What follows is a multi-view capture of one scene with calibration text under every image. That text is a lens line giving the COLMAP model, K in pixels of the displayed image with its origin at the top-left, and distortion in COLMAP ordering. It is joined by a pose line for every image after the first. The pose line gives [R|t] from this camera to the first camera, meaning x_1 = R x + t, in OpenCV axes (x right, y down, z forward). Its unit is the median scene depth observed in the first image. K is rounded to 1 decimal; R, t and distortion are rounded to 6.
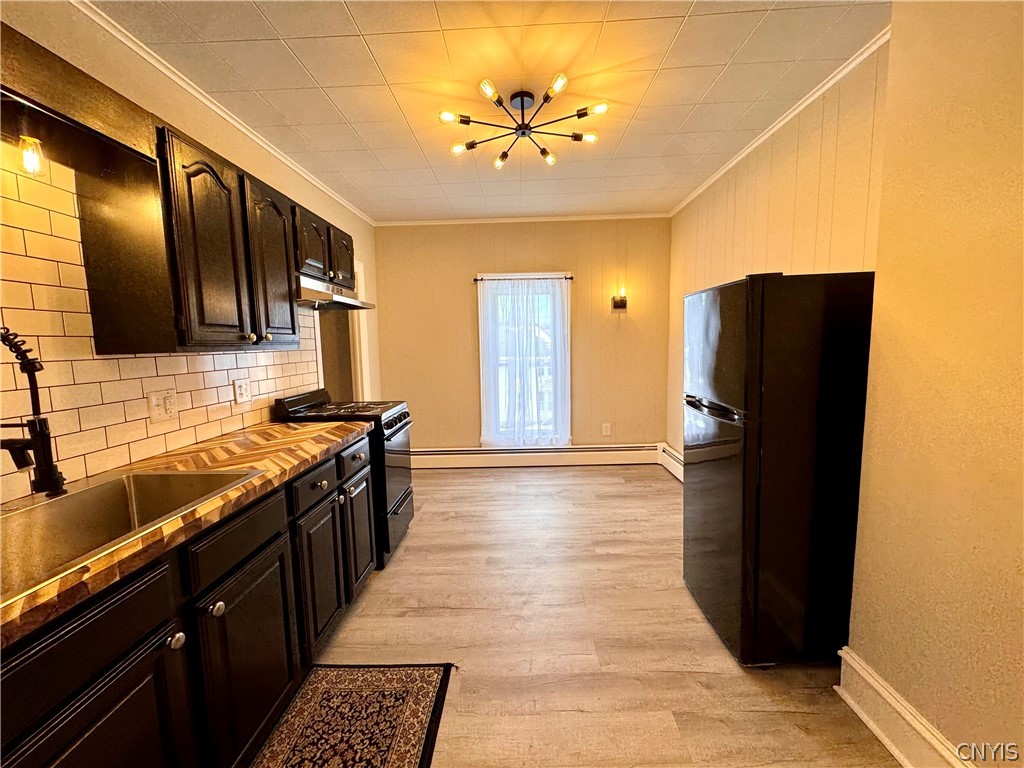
lens RADIAL K [[411.5, 0, 512.0], [0, 411.5, 384.0], [0, 0, 1]] dist [-0.000407, -0.000017]
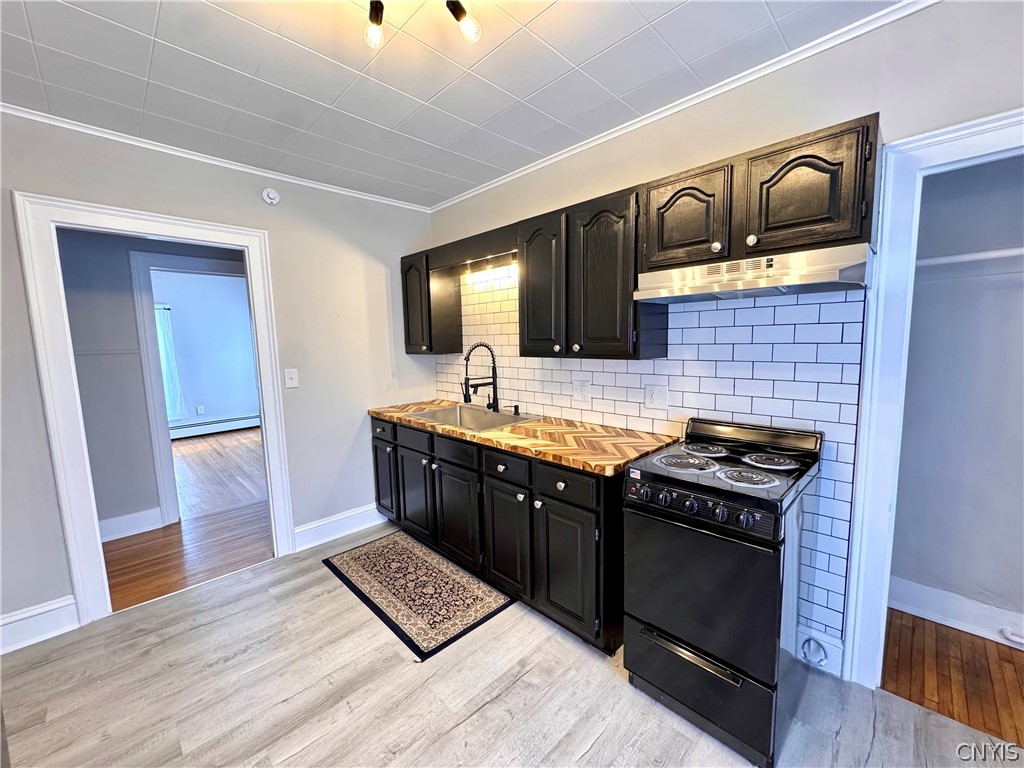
lens RADIAL K [[411.5, 0, 512.0], [0, 411.5, 384.0], [0, 0, 1]] dist [-0.000407, -0.000017]
pose [[-0.701264, 0.113922, -0.703740, 0.387807], [-0.033615, 0.980767, 0.192264, -0.256780], [0.712109, 0.158484, -0.683948, 1.900541]]
